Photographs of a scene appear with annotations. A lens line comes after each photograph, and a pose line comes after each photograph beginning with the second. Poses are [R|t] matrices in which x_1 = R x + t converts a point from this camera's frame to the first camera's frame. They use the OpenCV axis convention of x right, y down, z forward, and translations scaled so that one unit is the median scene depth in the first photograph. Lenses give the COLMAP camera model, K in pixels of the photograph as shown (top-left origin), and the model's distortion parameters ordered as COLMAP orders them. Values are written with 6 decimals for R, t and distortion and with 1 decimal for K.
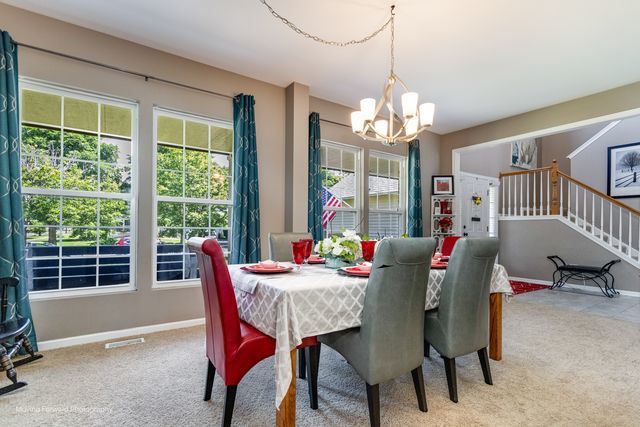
lens RADIAL K [[299.5, 0, 319.1], [0, 299.5, 227.1], [0, 0, 1]] dist [0.002328, 0.000411]
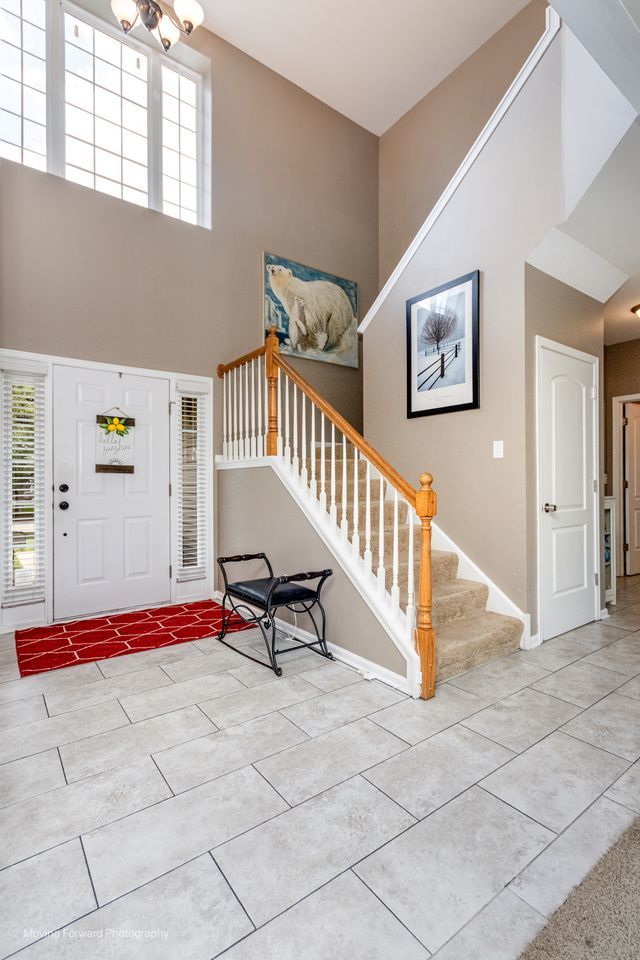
lens RADIAL K [[449.3, 0, 320.0], [0, 449.3, 480.0], [0, 0, 1]] dist [0.002328, 0.000411]
pose [[0.997960, -0.019098, 0.060921, 0.798718], [0.019225, 0.999814, -0.001489, -0.003233], [-0.060881, 0.002657, 0.998141, 0.350379]]
